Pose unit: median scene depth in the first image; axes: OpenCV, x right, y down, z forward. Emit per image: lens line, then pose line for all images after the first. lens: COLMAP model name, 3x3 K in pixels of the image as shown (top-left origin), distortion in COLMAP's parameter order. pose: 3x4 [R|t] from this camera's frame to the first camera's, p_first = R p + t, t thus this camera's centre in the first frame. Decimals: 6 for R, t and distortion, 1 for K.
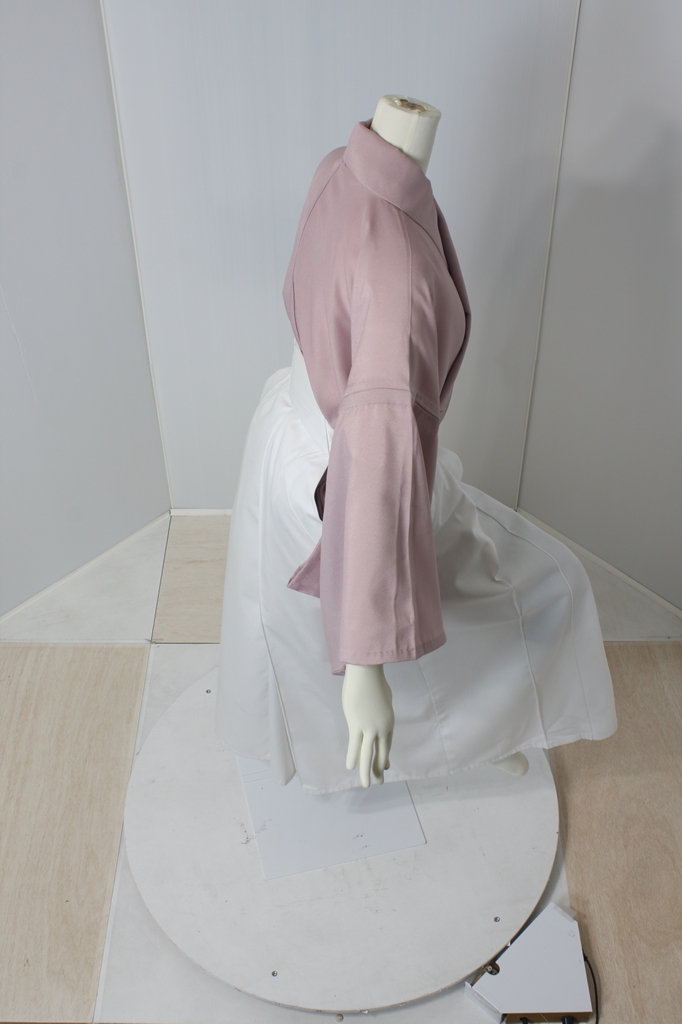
lens RADIAL K [[1177.1, 0, 341.0], [0, 1177.1, 512.0], [0, 0, 1]] dist [-0.014362, 0.003102]
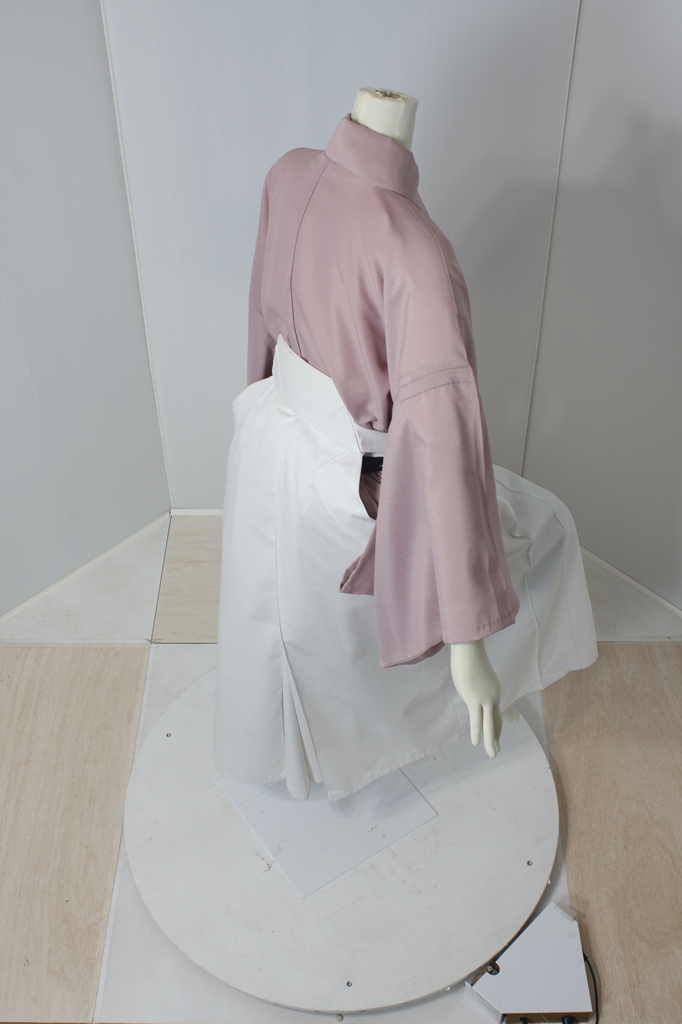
lens RADIAL K [[1177.1, 0, 341.0], [0, 1177.1, 512.0], [0, 0, 1]] dist [-0.014362, 0.003102]
pose [[0.939030, -0.236638, 0.249449, -0.298017], [0.237738, 0.970977, 0.026166, -0.030053], [-0.248401, 0.034733, 0.968034, 0.036397]]
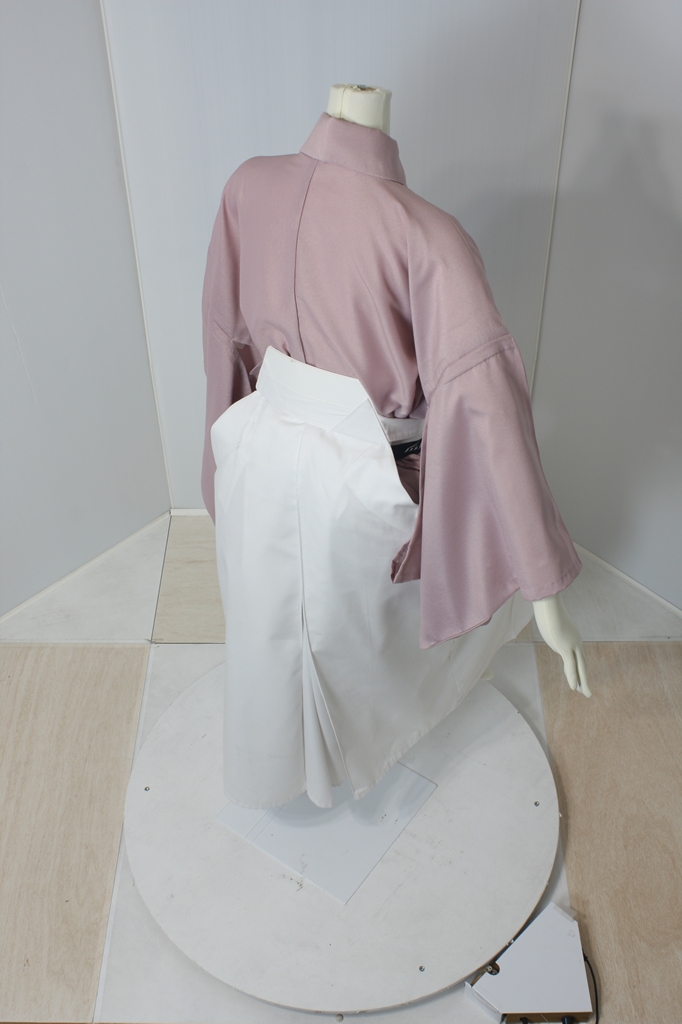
lens RADIAL K [[1177.1, 0, 341.0], [0, 1177.1, 512.0], [0, 0, 1]] dist [-0.014362, 0.003102]
pose [[0.766309, -0.440076, 0.468085, -0.560763], [0.444218, 0.889284, 0.108835, -0.128010], [-0.464156, 0.124530, 0.876956, 0.143862]]
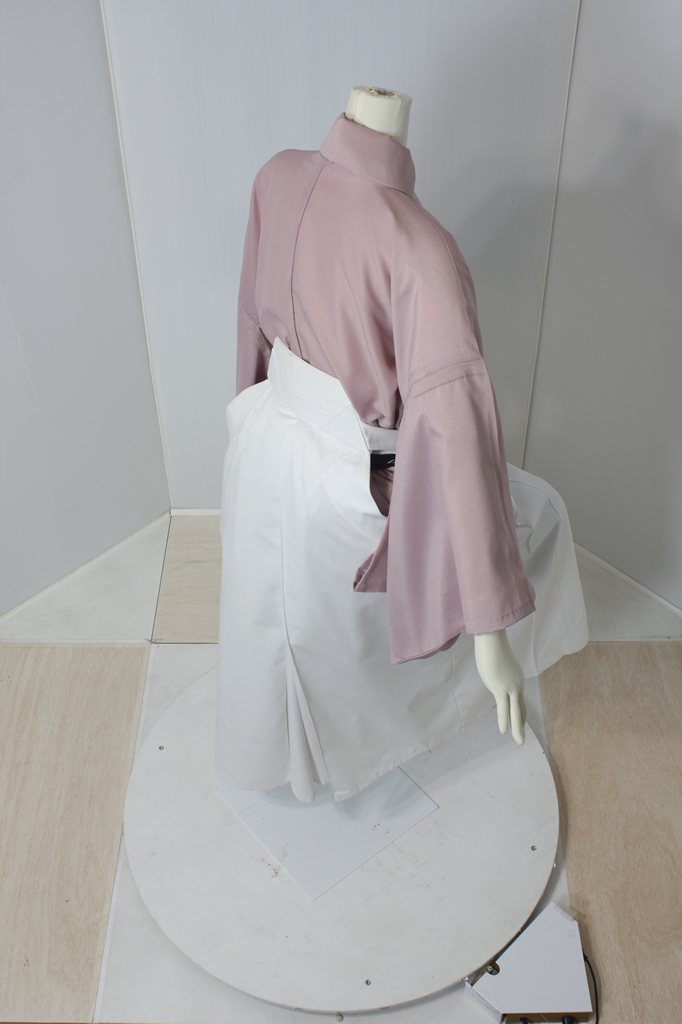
lens RADIAL K [[1177.1, 0, 341.0], [0, 1177.1, 512.0], [0, 0, 1]] dist [-0.014362, 0.003102]
pose [[0.905444, -0.291596, 0.308451, -0.368900], [0.293298, 0.955100, 0.041947, -0.048640], [-0.306834, 0.052487, 0.950315, 0.057194]]
